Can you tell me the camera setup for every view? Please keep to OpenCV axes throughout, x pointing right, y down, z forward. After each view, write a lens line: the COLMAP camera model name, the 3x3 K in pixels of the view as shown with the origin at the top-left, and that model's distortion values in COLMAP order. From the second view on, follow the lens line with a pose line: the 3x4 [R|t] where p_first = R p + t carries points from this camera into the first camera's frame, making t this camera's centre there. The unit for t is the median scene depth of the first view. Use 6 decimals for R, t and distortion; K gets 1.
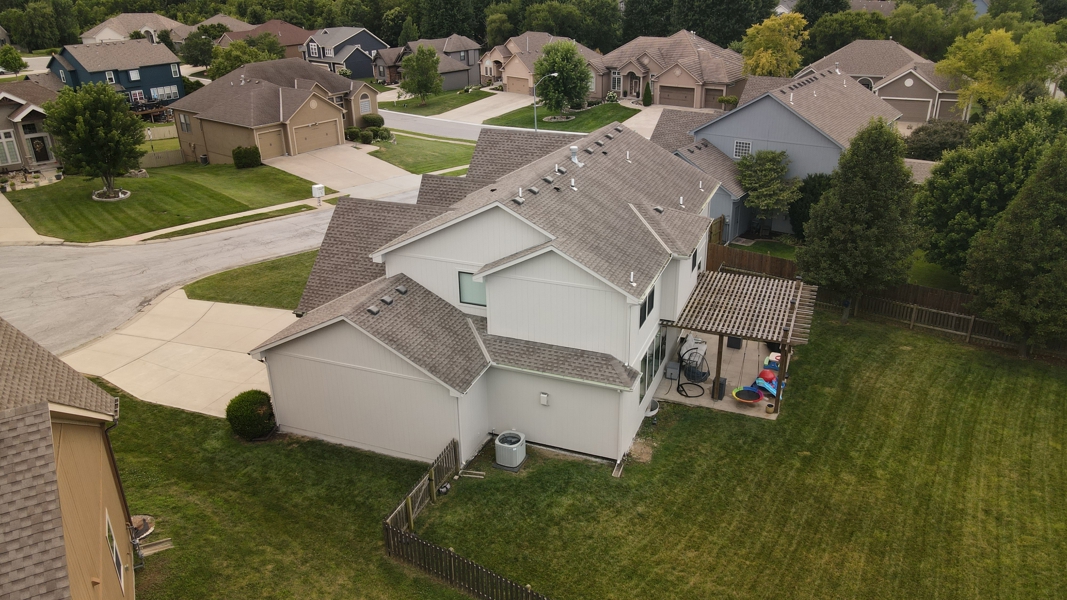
lens RADIAL K [[786.3, 0, 533.0], [0, 786.3, 296.0], [0, 0, 1]] dist [0.002805, 0.026427]
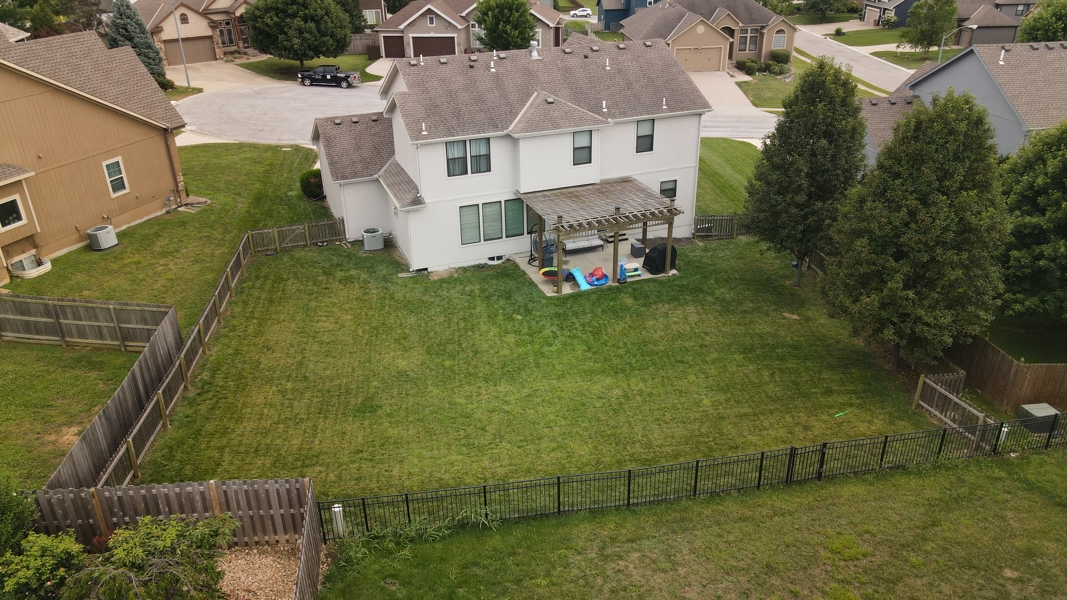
lens RADIAL K [[786.3, 0, 533.0], [0, 786.3, 296.0], [0, 0, 1]] dist [0.002805, 0.026427]
pose [[0.682630, 0.326749, -0.653644, 0.458511], [-0.288519, 0.942309, 0.169735, -0.012918], [0.671396, 0.072723, 0.737522, 0.065866]]
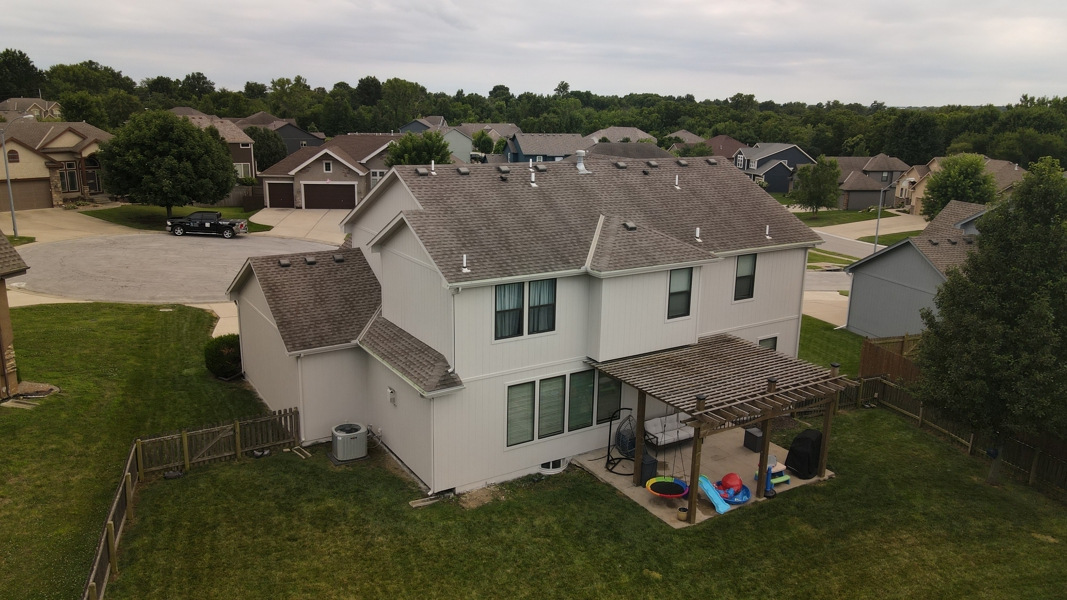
lens RADIAL K [[786.3, 0, 533.0], [0, 786.3, 296.0], [0, 0, 1]] dist [0.002805, 0.026427]
pose [[0.809633, 0.175704, -0.560020, 0.247144], [-0.265621, 0.960528, -0.082652, 0.022674], [0.523393, 0.215671, 0.824346, 0.141014]]
